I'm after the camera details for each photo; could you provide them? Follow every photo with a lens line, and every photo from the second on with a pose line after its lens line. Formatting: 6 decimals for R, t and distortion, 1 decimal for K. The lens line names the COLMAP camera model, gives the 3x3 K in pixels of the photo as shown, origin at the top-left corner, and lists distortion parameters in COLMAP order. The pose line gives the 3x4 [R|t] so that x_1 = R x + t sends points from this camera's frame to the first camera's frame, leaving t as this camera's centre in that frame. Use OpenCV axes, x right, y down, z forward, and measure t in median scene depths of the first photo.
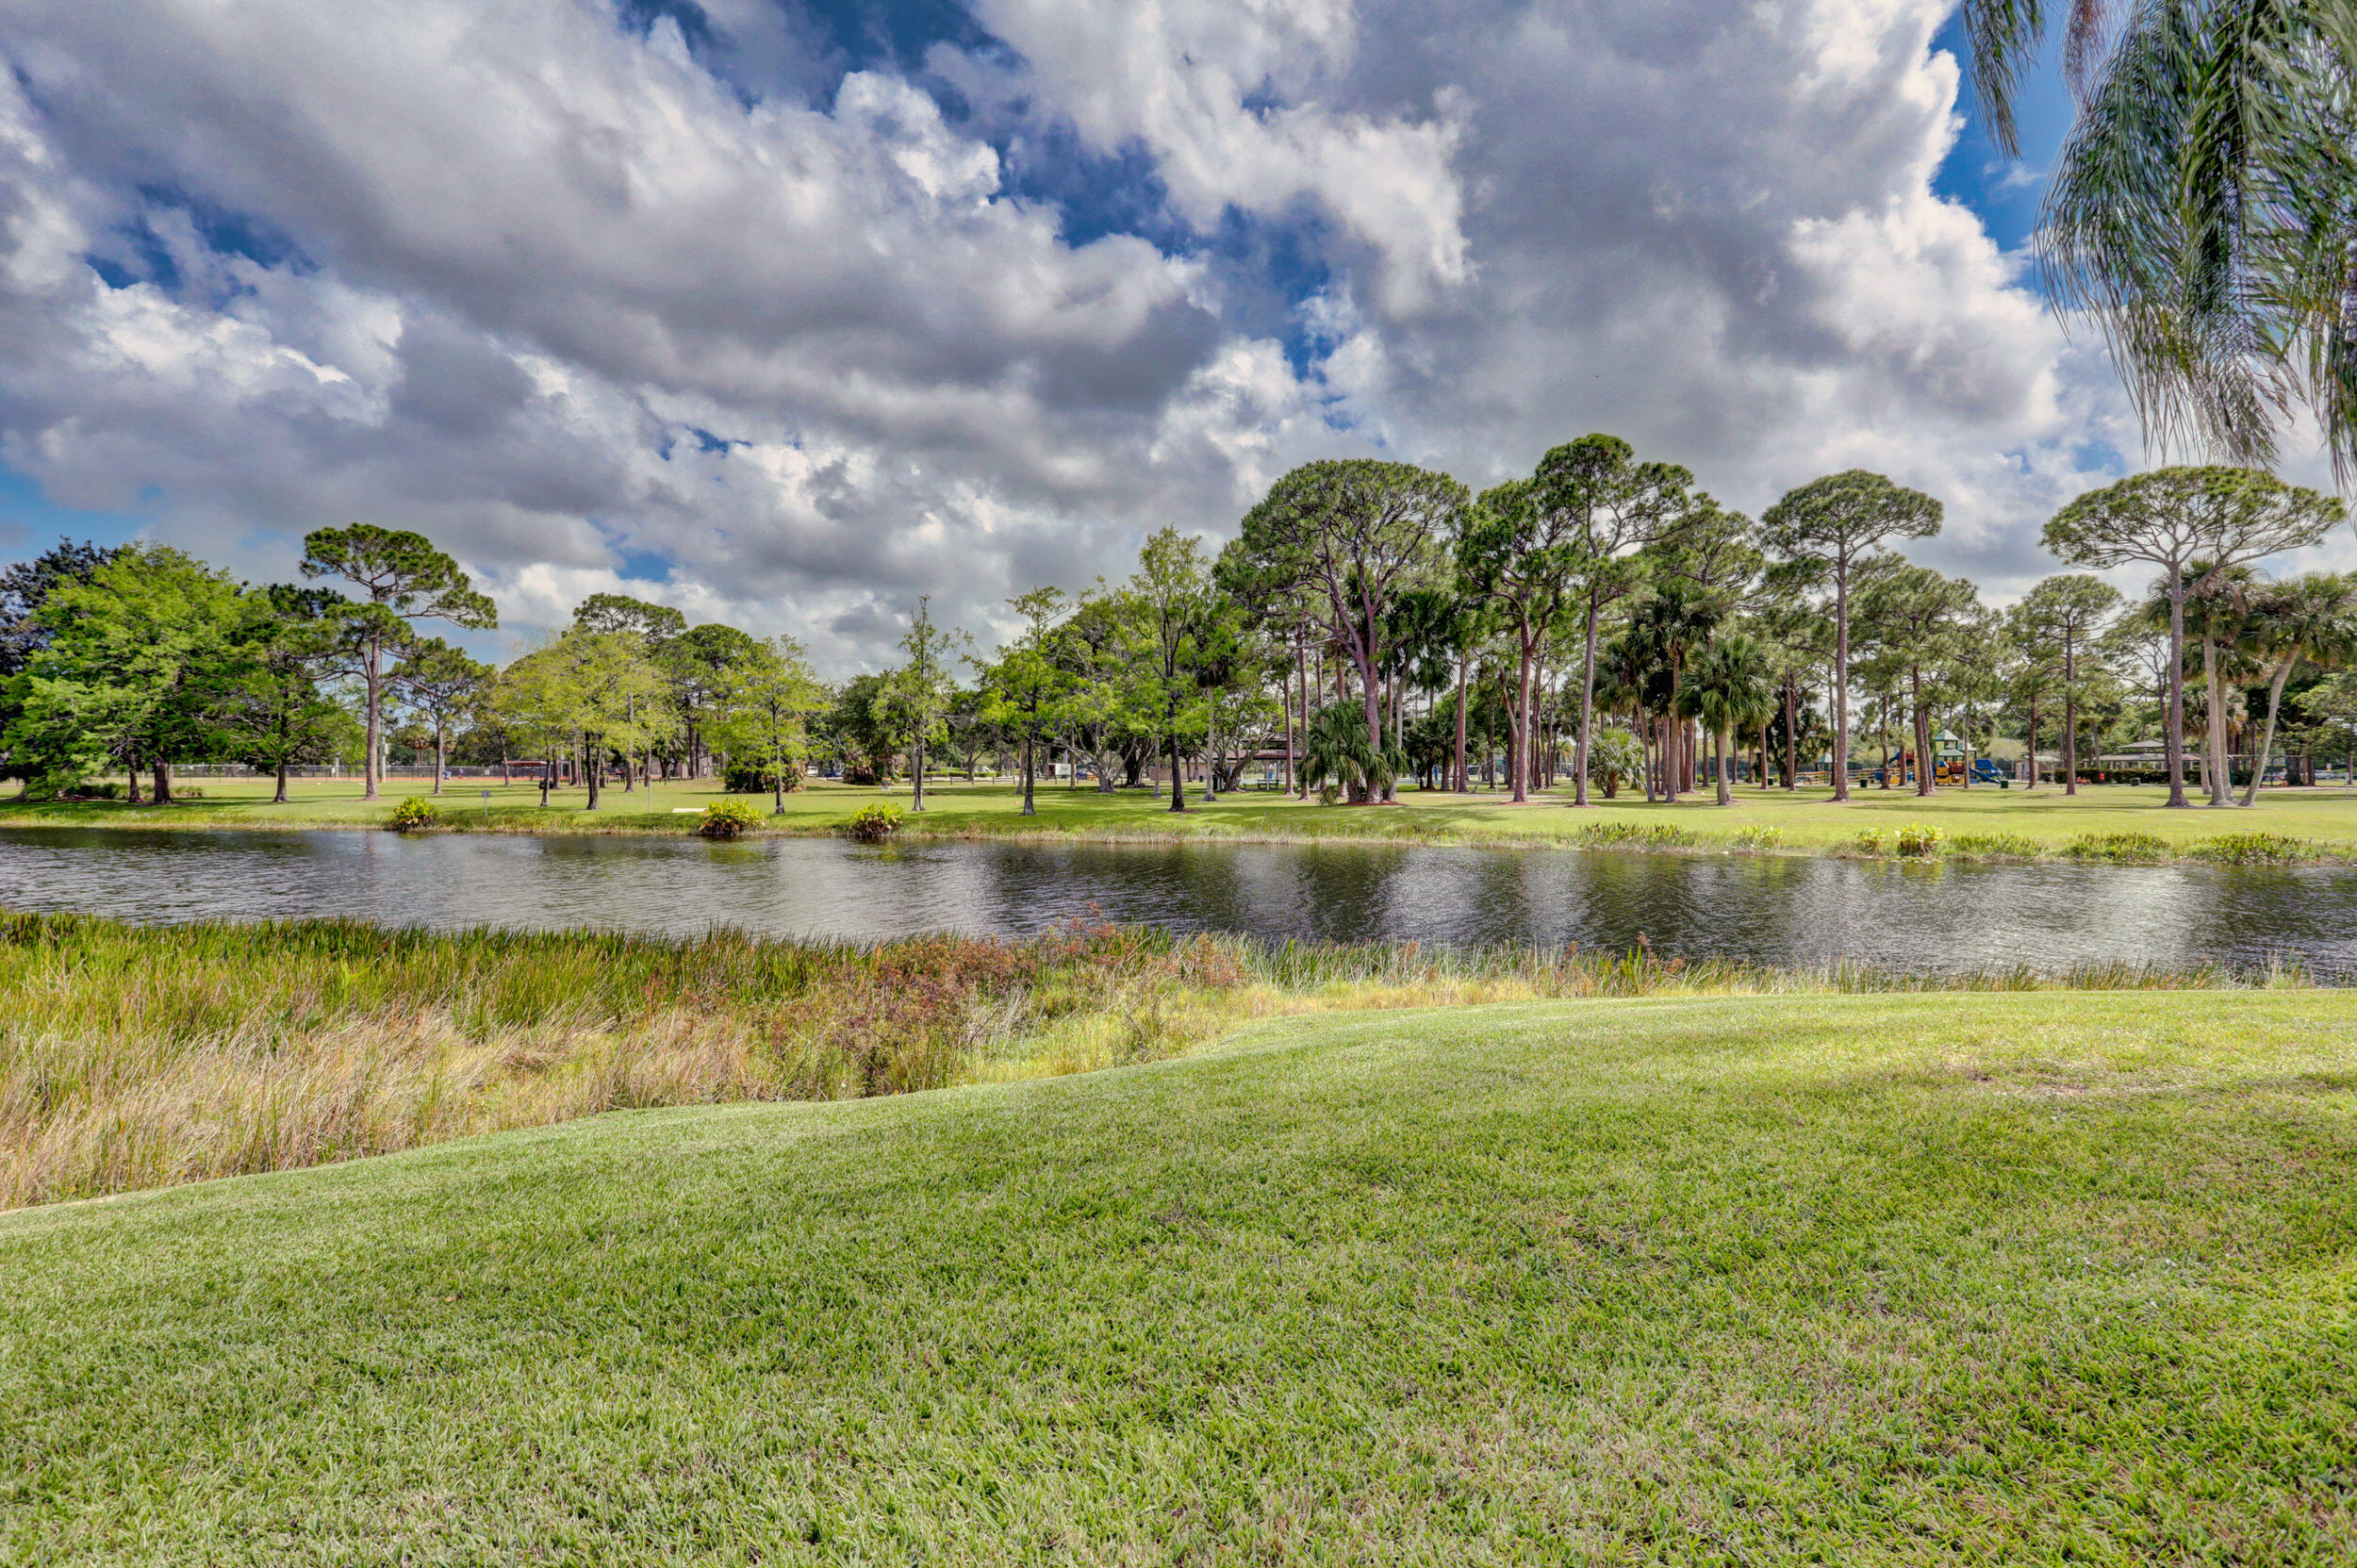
lens RADIAL K [[1152.4, 0, 1178.5], [0, 1152.4, 784.0], [0, 0, 1]] dist [0.001349, 0.000775]
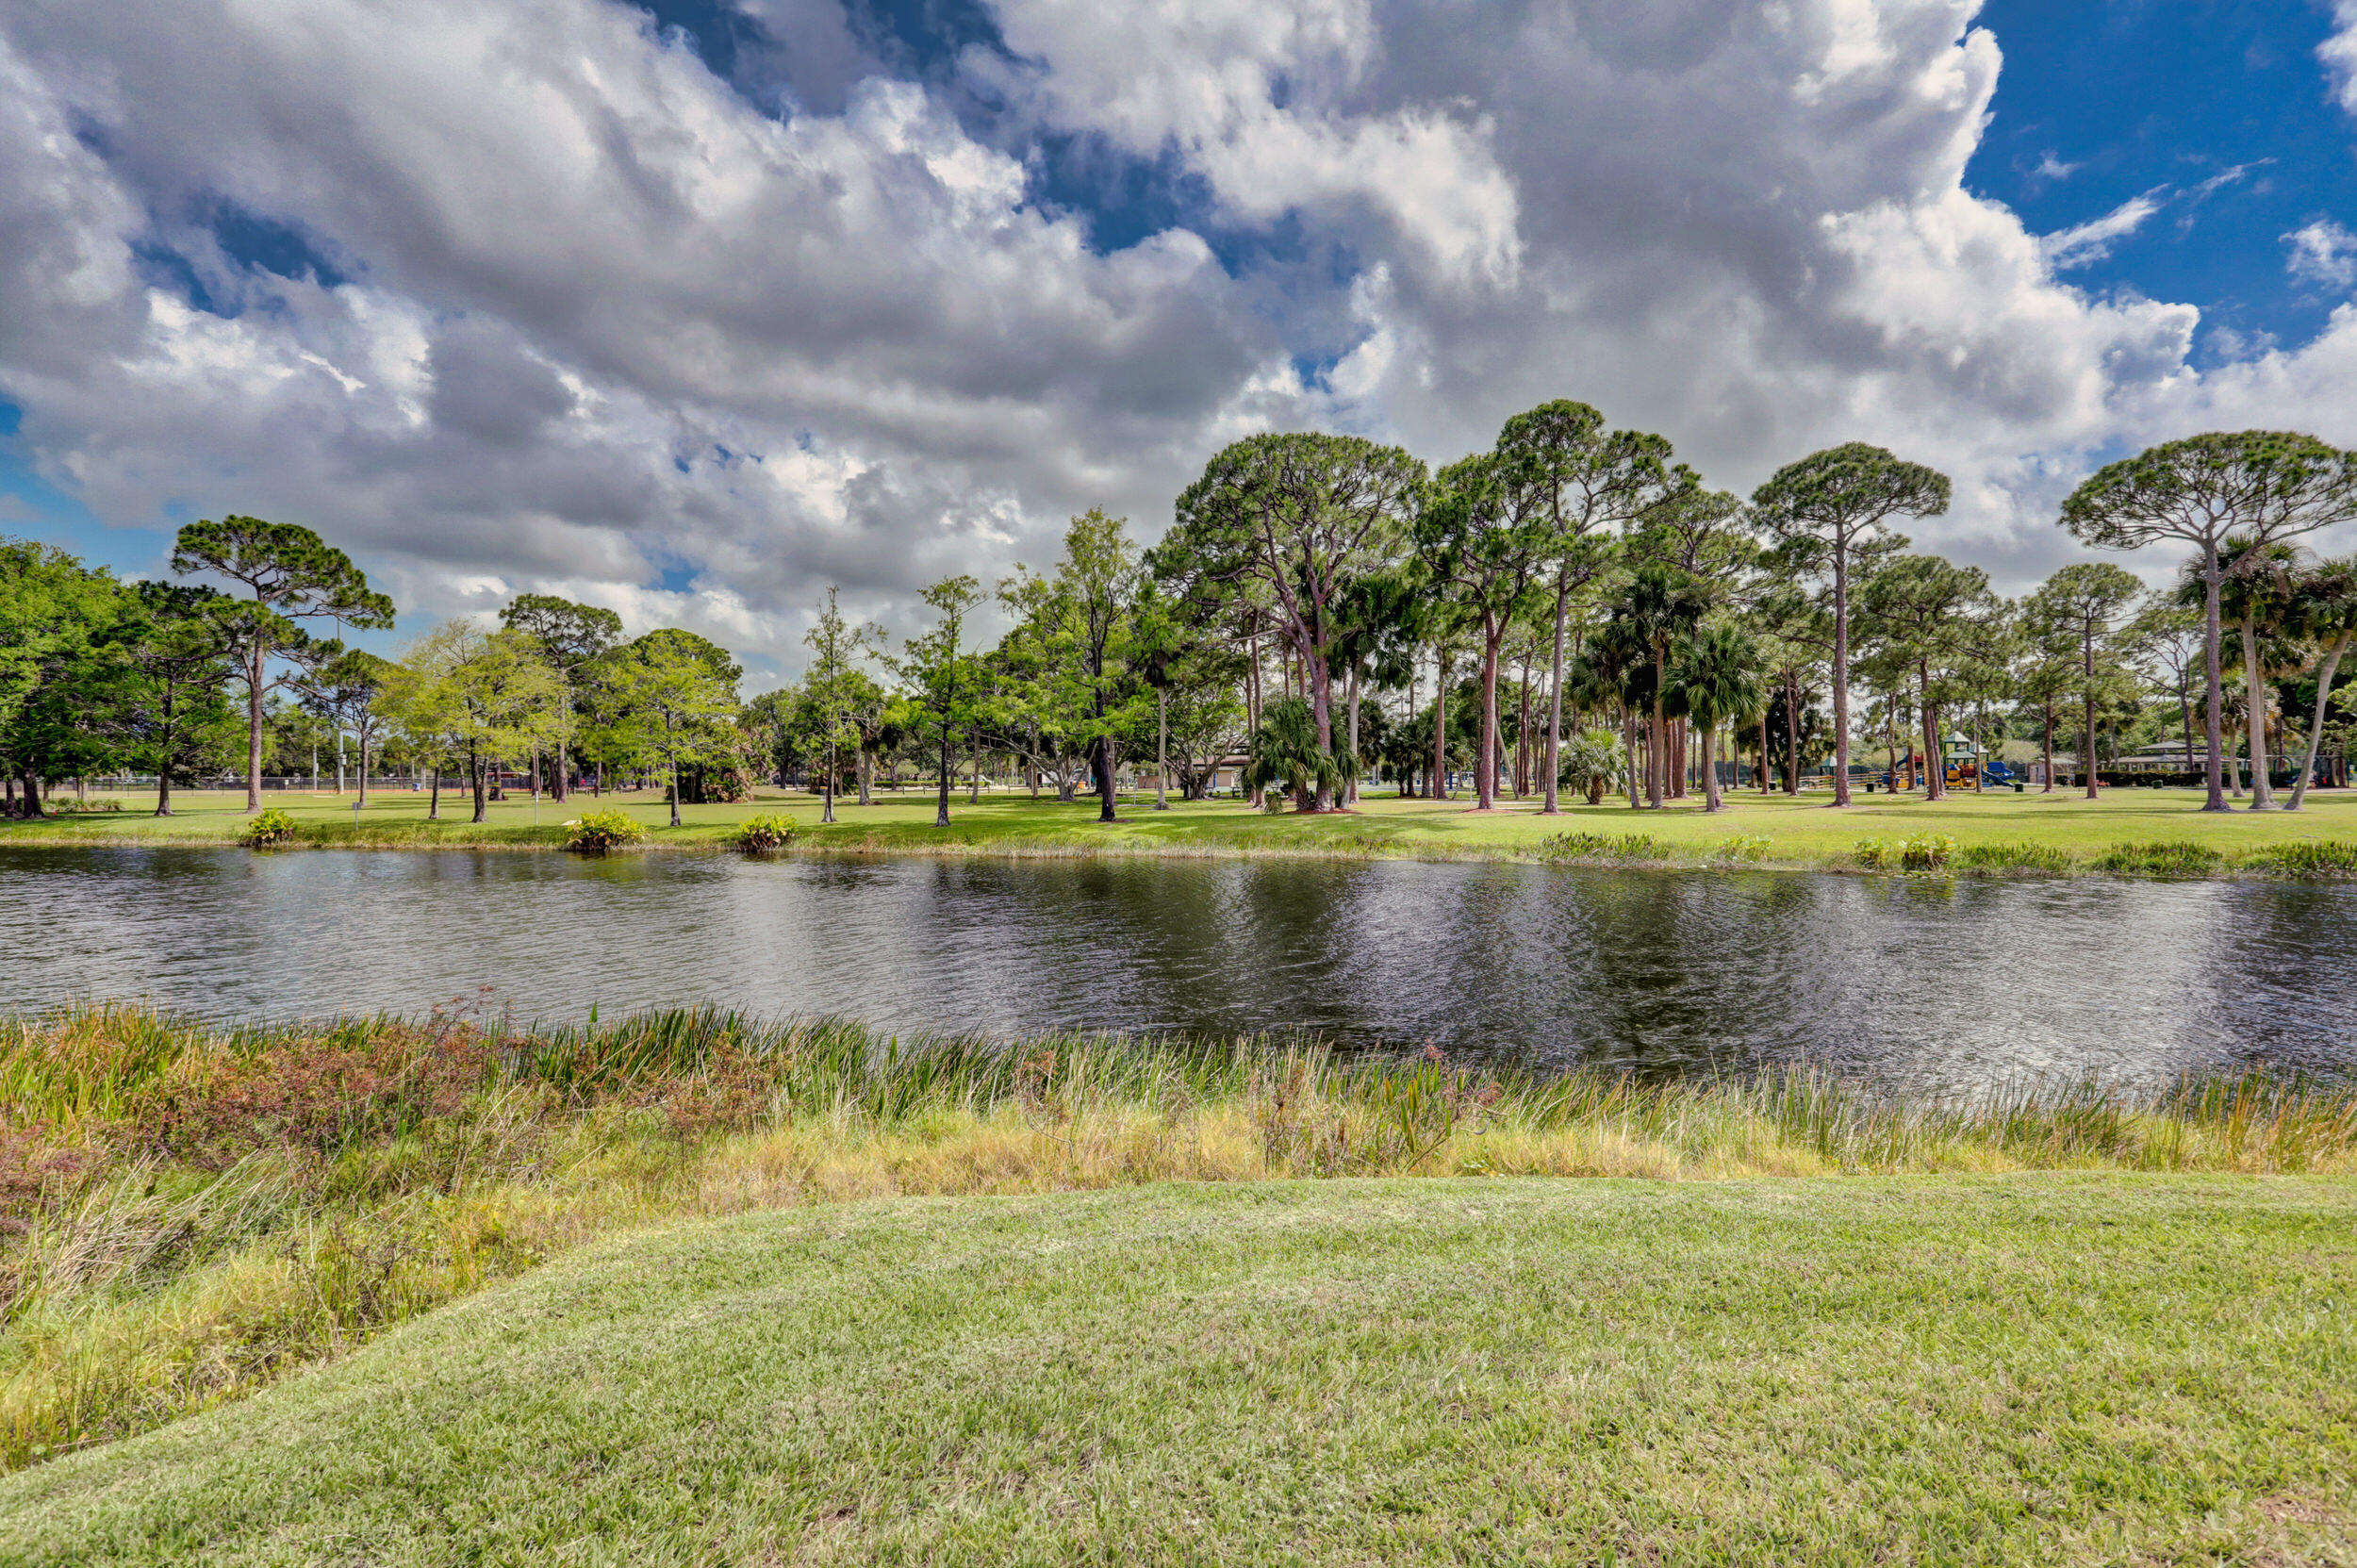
lens RADIAL K [[1134.7, 0, 1187.1], [0, 1134.7, 782.0], [0, 0, 1]] dist [0.001121, 0.000713]
pose [[0.999952, -0.005164, -0.008383, 0.064908], [0.005084, 0.999942, -0.009546, 0.001515], [0.008431, 0.009503, 0.999919, 0.098629]]
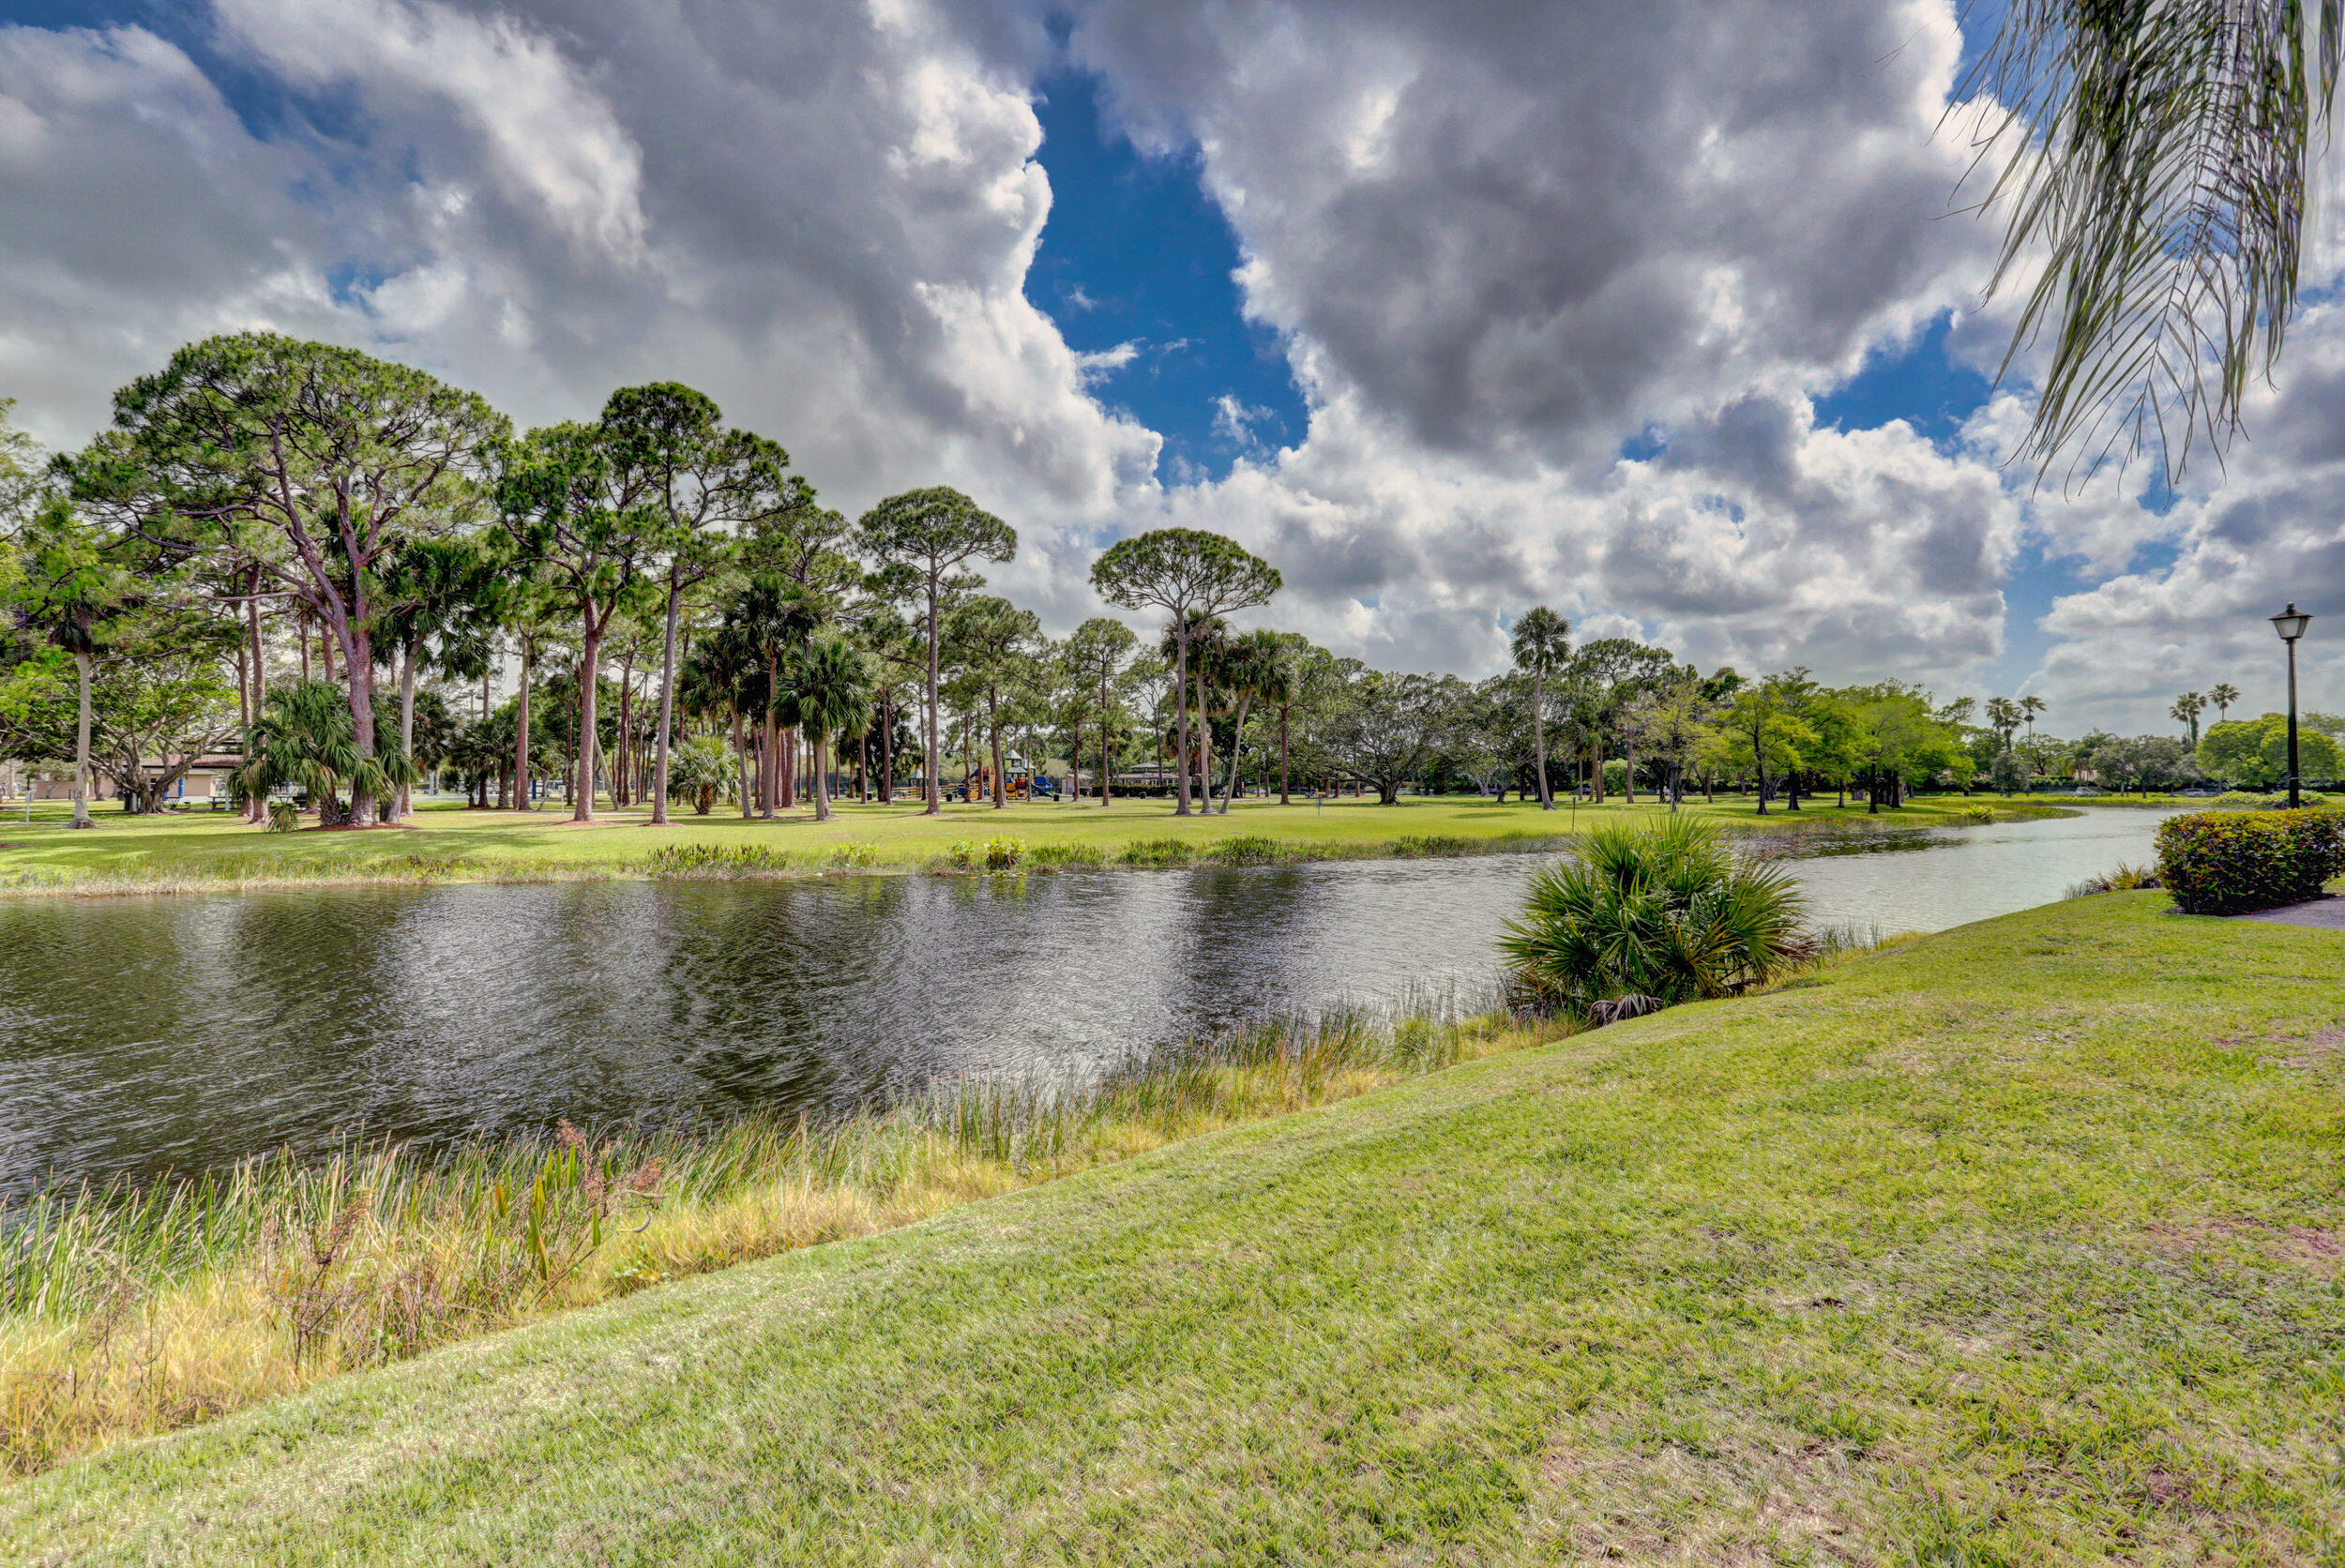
lens RADIAL K [[1147.1, 0, 1166.4], [0, 1147.1, 777.8], [0, 0, 1]] dist [0.000551, 0.001080]
pose [[0.747654, 0.006556, 0.664056, 0.063950], [0.006996, 0.999818, -0.017748, 0.002260], [-0.664051, 0.017915, 0.747472, 0.119372]]
